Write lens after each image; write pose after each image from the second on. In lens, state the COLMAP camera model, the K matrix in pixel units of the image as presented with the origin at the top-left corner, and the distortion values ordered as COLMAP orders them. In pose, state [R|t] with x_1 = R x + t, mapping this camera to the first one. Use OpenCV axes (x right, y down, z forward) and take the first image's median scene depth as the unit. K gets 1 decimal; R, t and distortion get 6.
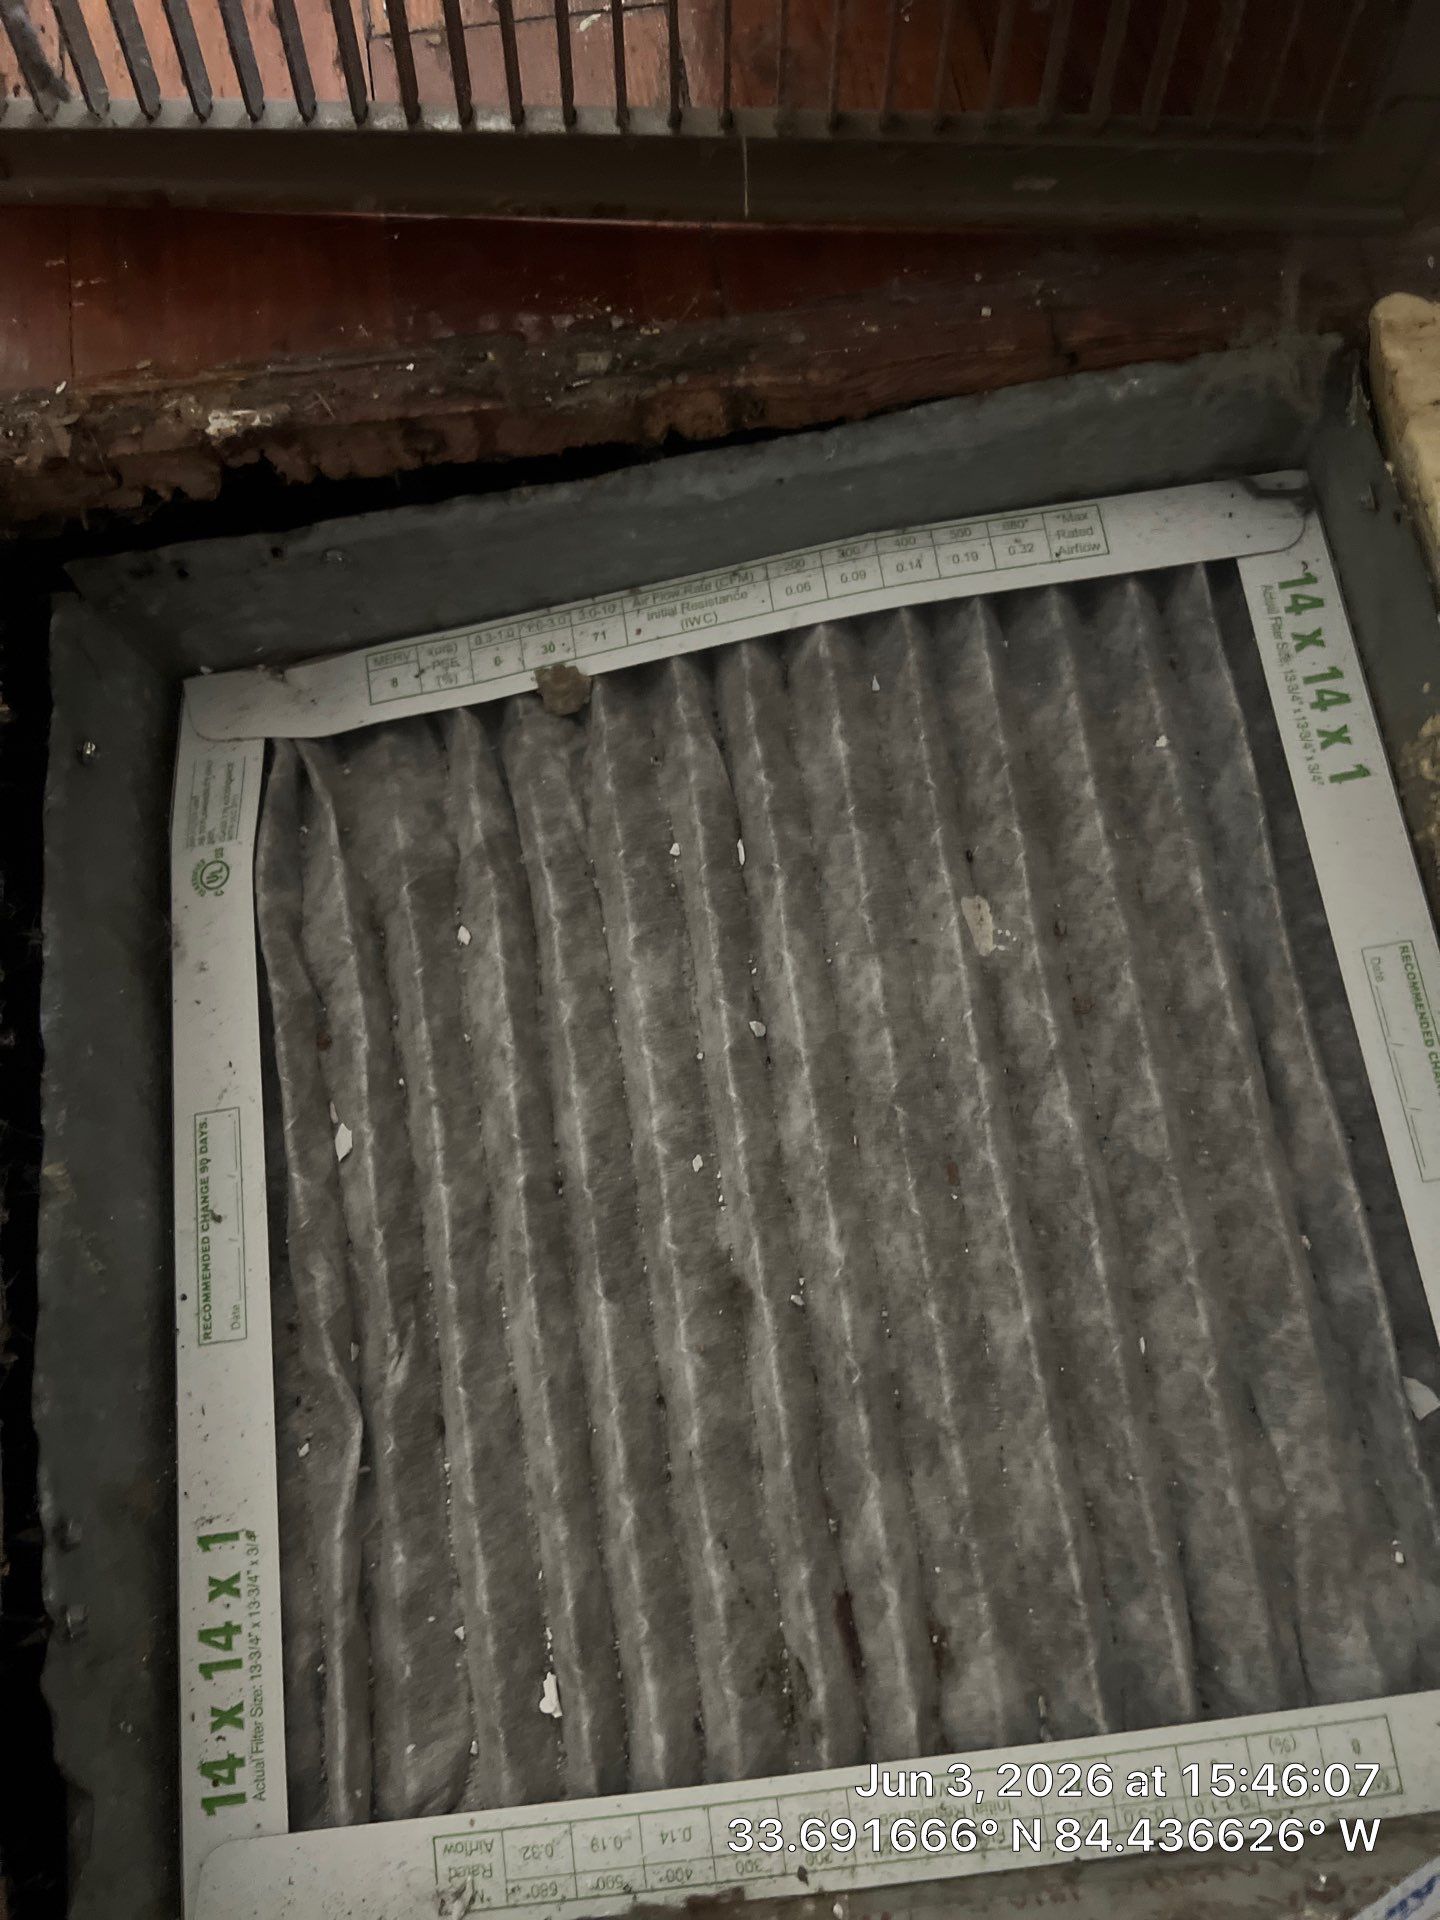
lens RADIAL K [[1451.0, 0, 720.0], [0, 1451.0, 960.0], [0, 0, 1]] dist [0.049407, -0.064052]
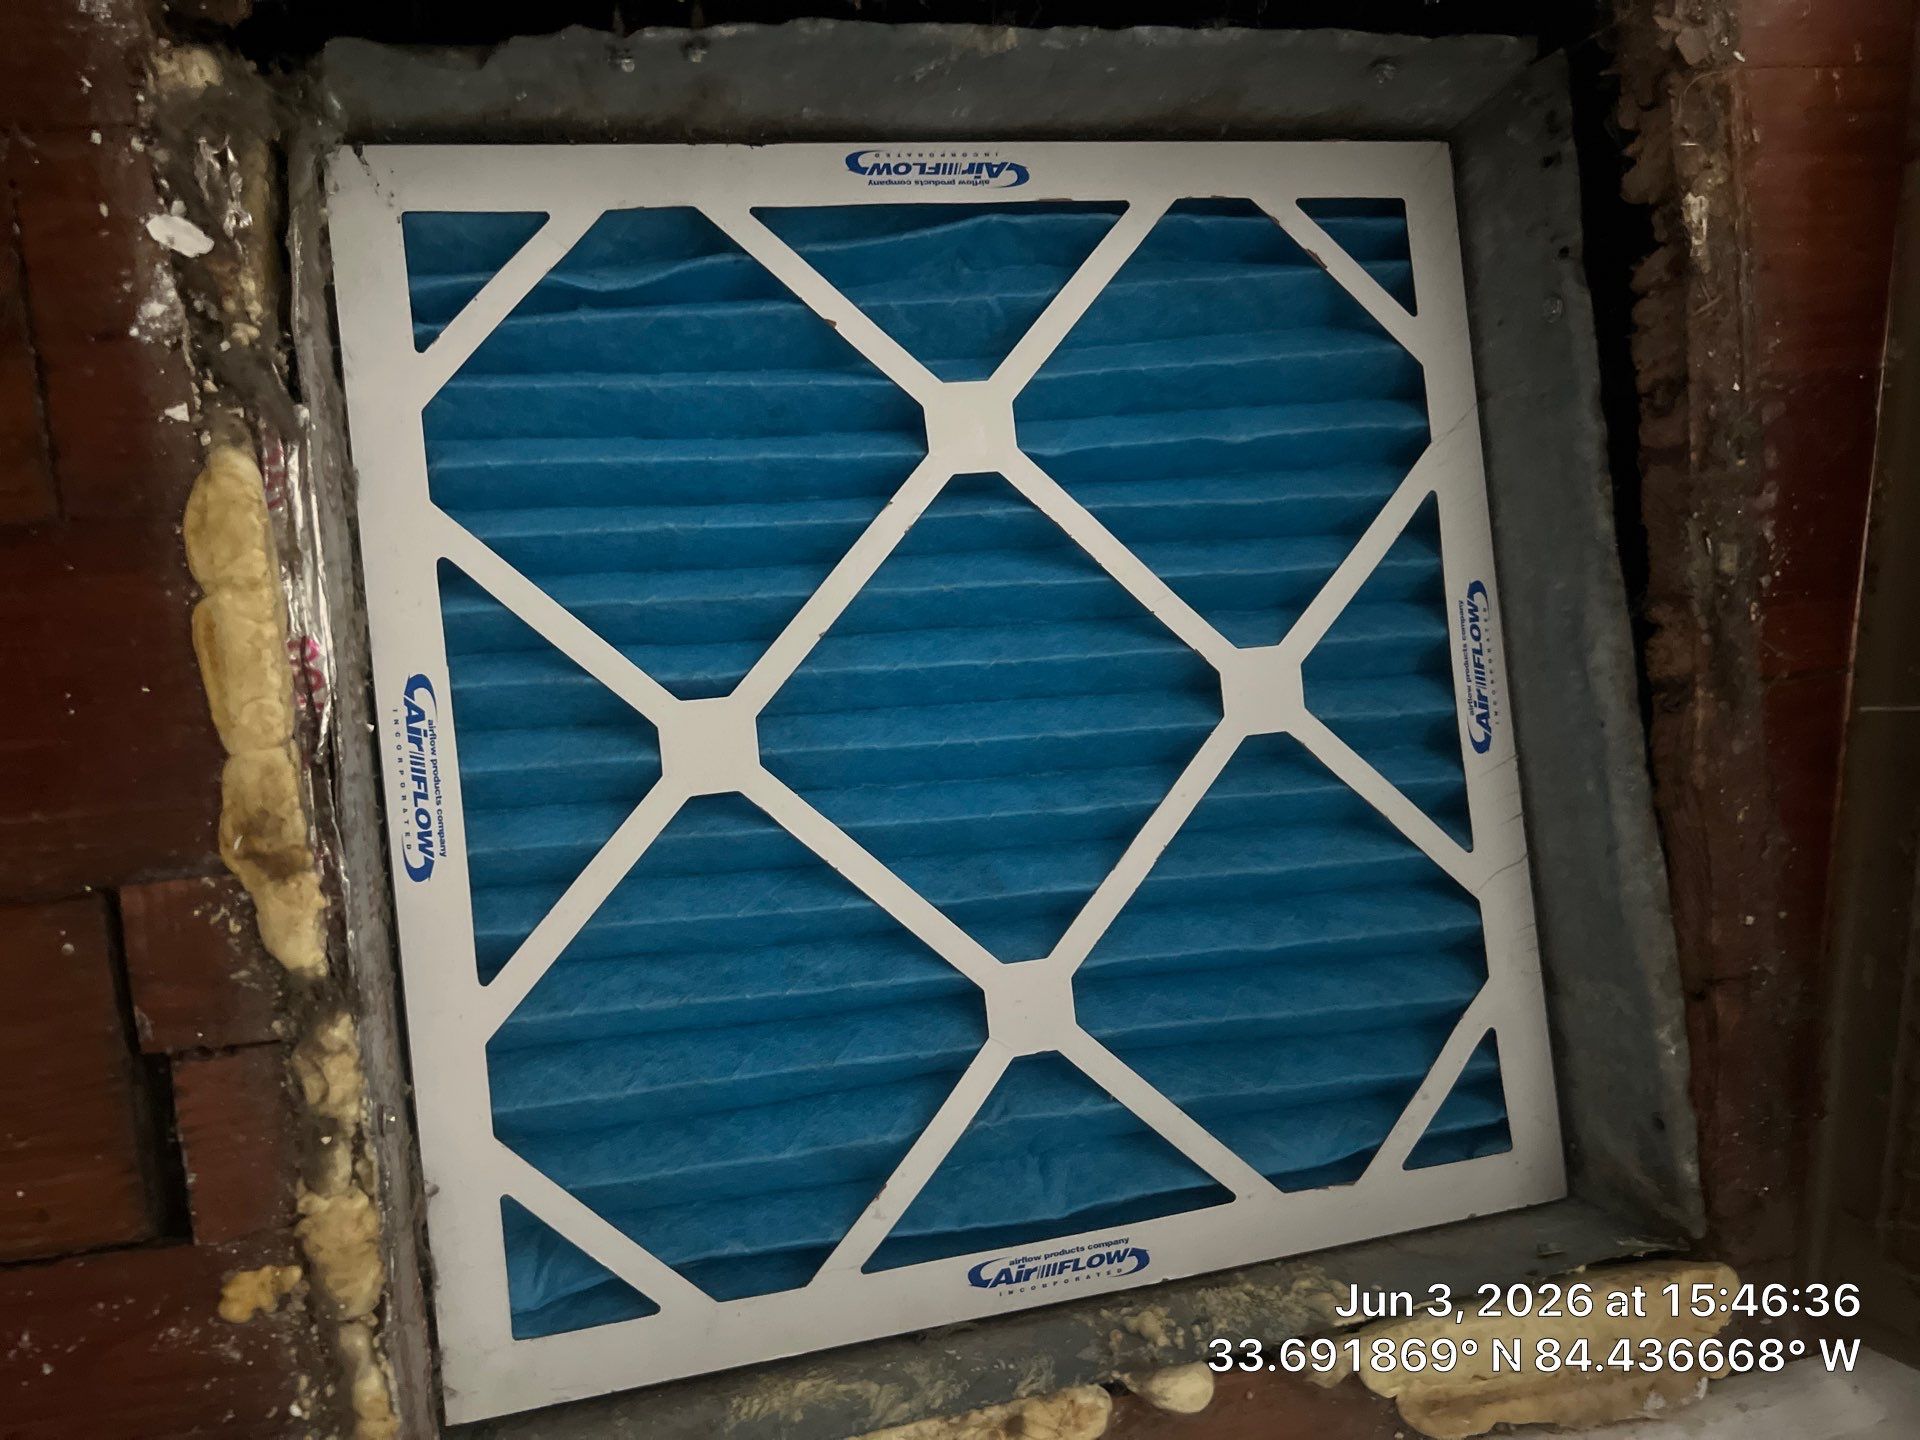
lens RADIAL K [[1451.0, 0, 949.1], [0, 1451.0, 717.5], [0, 0, 1]] dist [0.049407, -0.064052]
pose [[-0.044992, 0.997658, 0.051510, 0.001497], [-0.996902, -0.048168, 0.062182, 0.091776], [0.064517, -0.048553, 0.996735, -0.121195]]
